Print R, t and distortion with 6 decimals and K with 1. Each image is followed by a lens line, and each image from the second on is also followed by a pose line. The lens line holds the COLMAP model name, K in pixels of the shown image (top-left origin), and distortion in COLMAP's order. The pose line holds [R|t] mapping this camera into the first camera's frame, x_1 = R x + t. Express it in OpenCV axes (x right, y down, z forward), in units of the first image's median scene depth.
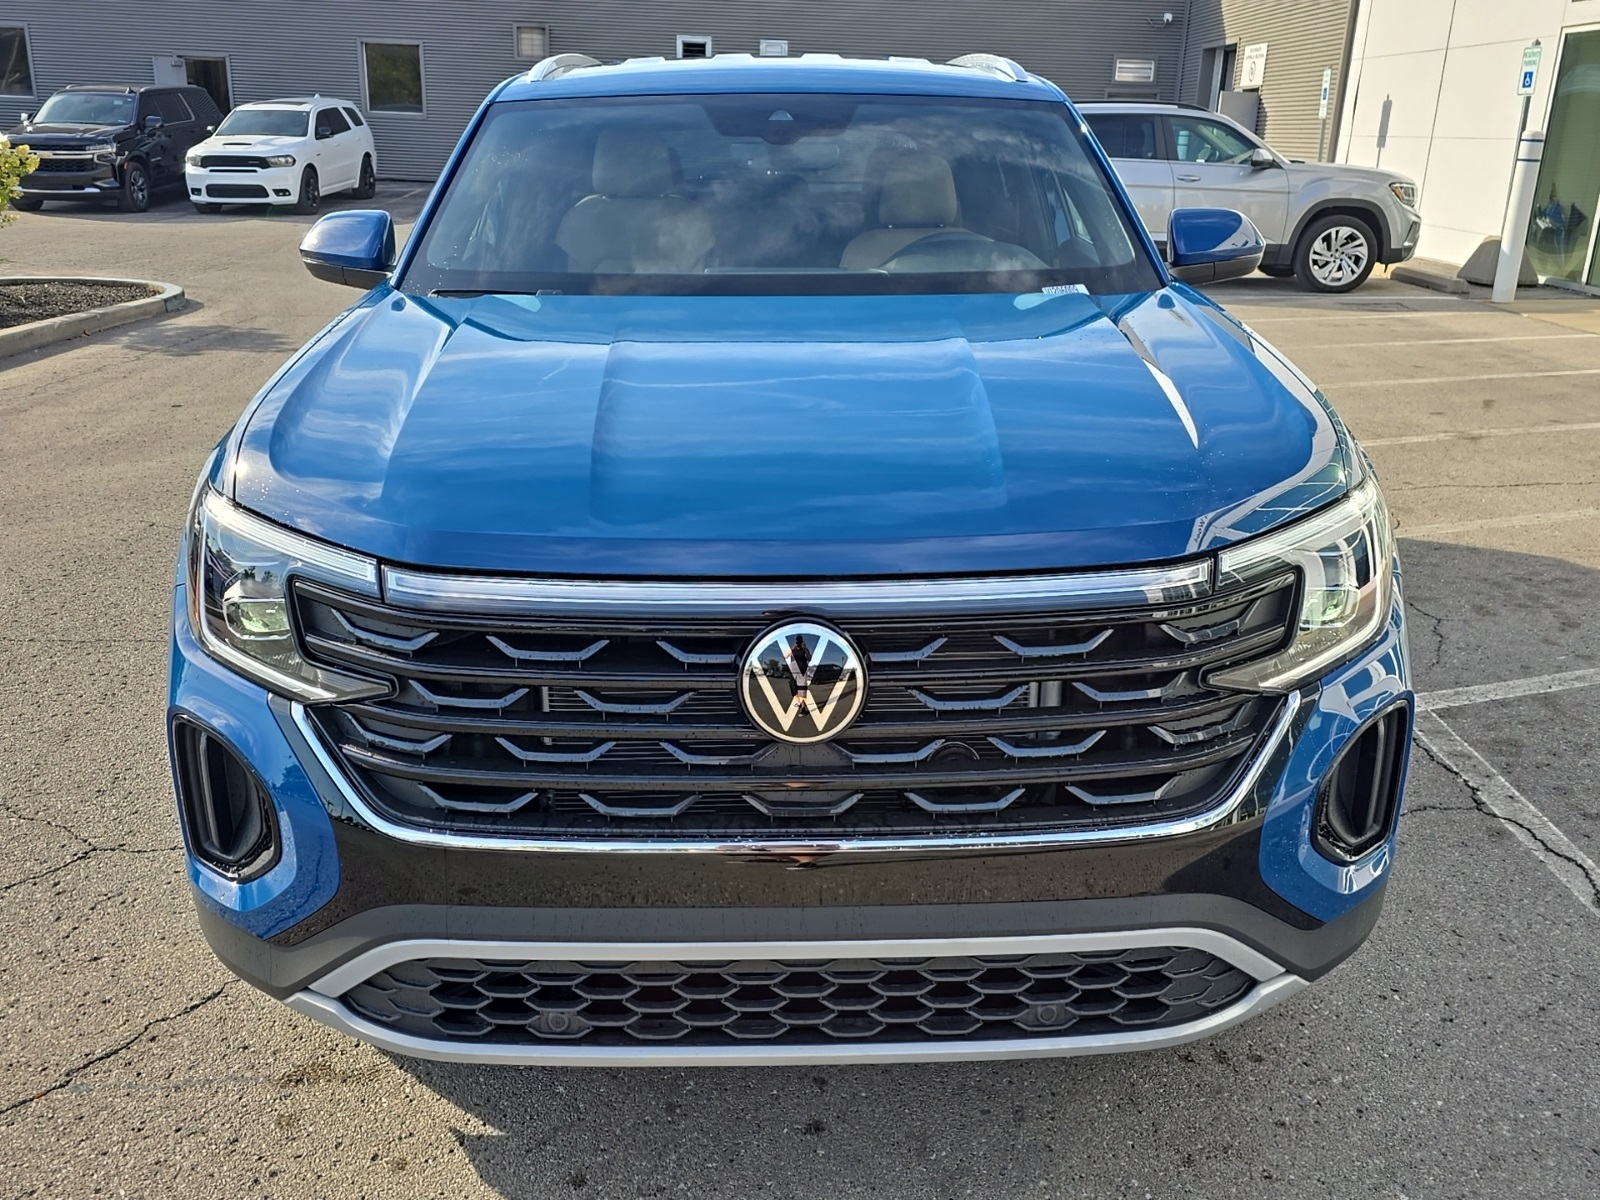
lens RADIAL K [[1360.3, 0, 799.5], [0, 1360.3, 580.1], [0, 0, 1]] dist [0.075507, 0.004685]
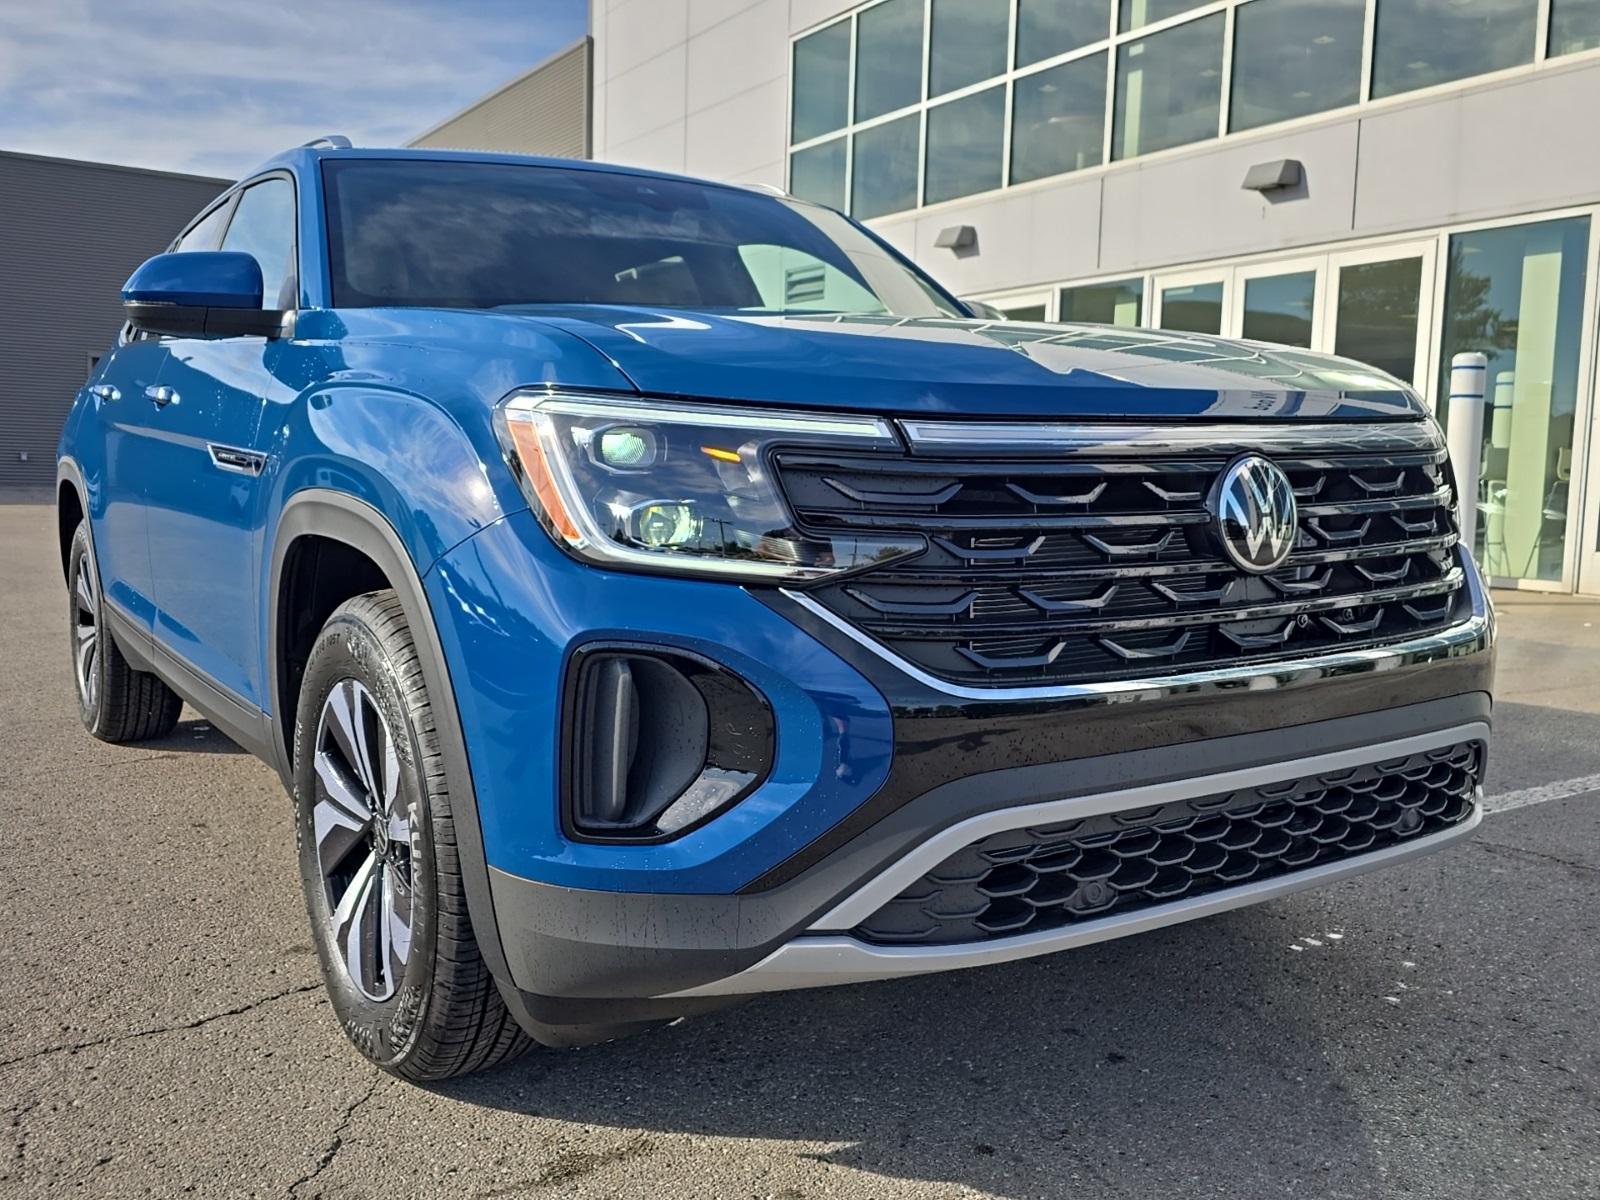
lens RADIAL K [[1377.9, 0, 800.0], [0, 1377.9, 600.0], [0, 0, 1]] dist [0.046342, -0.003023]
pose [[0.856111, -0.061135, 0.513163, -0.765085], [0.160234, 0.975444, -0.151110, 0.218126], [-0.491324, 0.211593, 0.844884, 0.229100]]
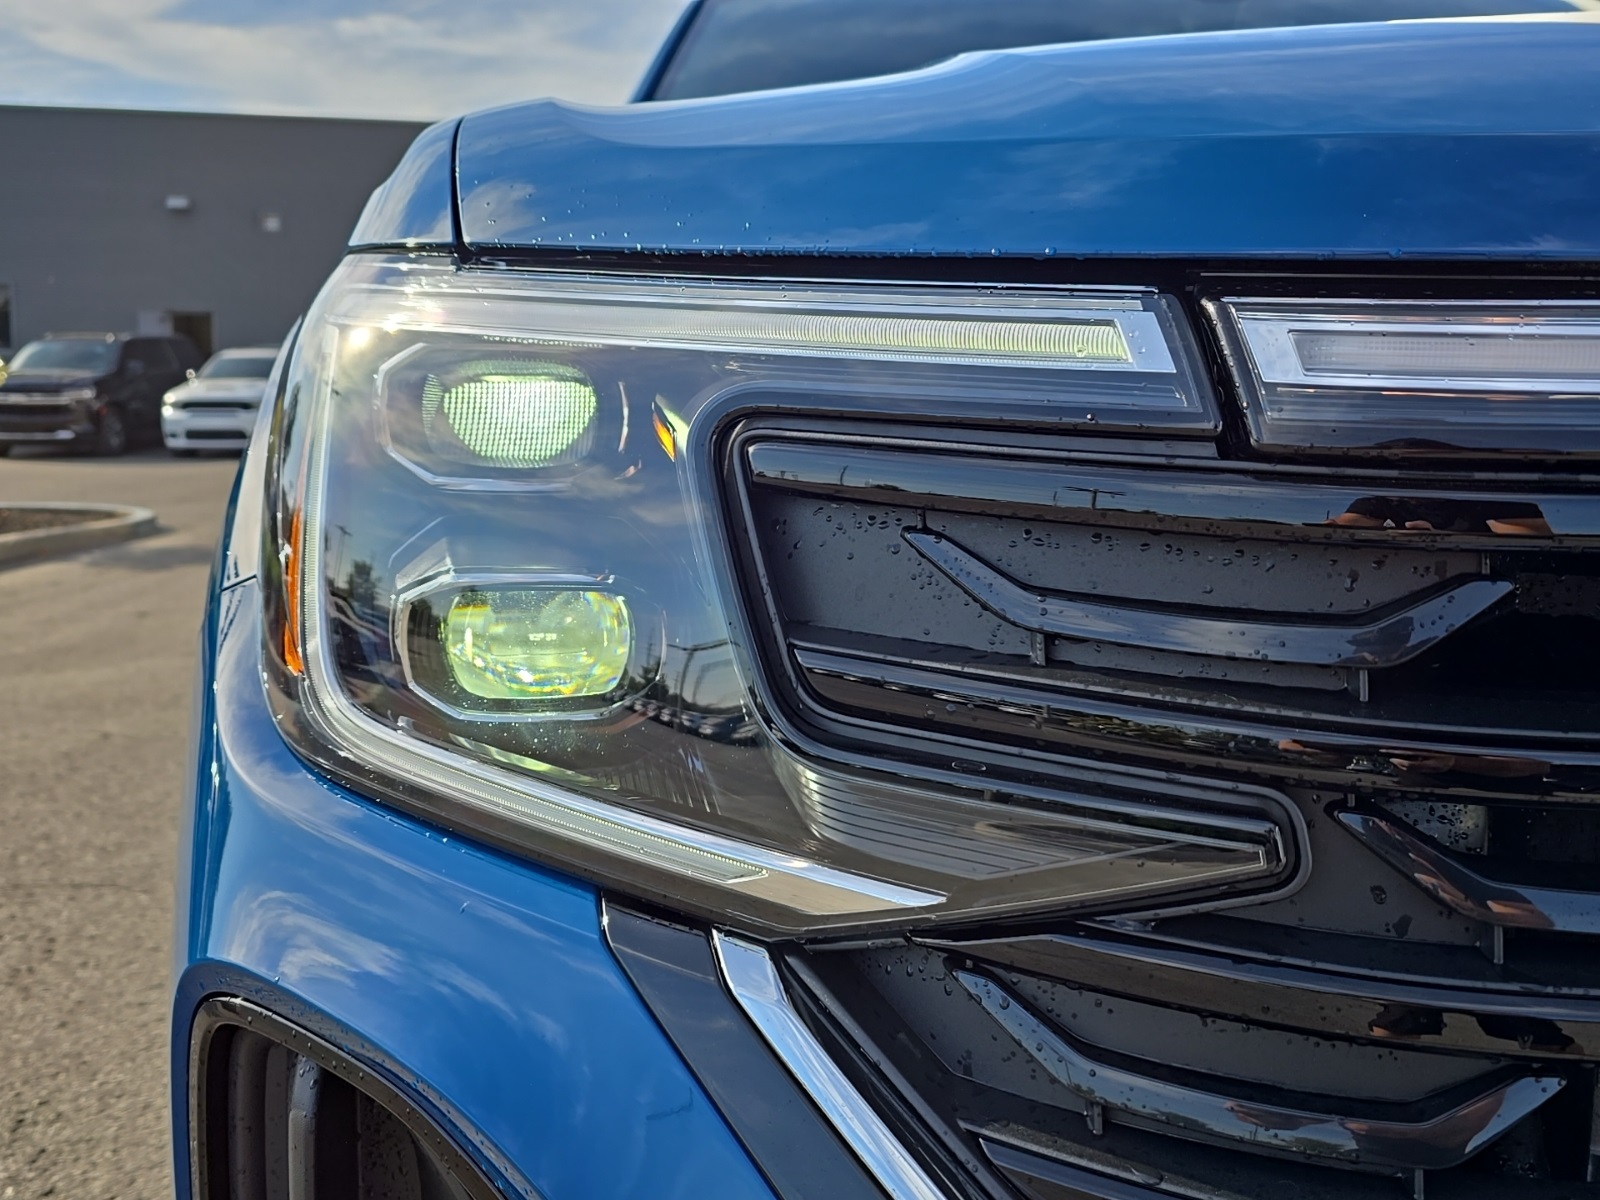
lens RADIAL K [[1401.4, 0, 800.0], [0, 1401.4, 600.0], [0, 0, 1]] dist [0.044604, -0.009034]
pose [[0.999708, -0.011197, 0.021412, -0.336155], [0.014703, 0.985108, -0.171305, 0.068898], [-0.019175, 0.171569, 0.984985, 0.700476]]
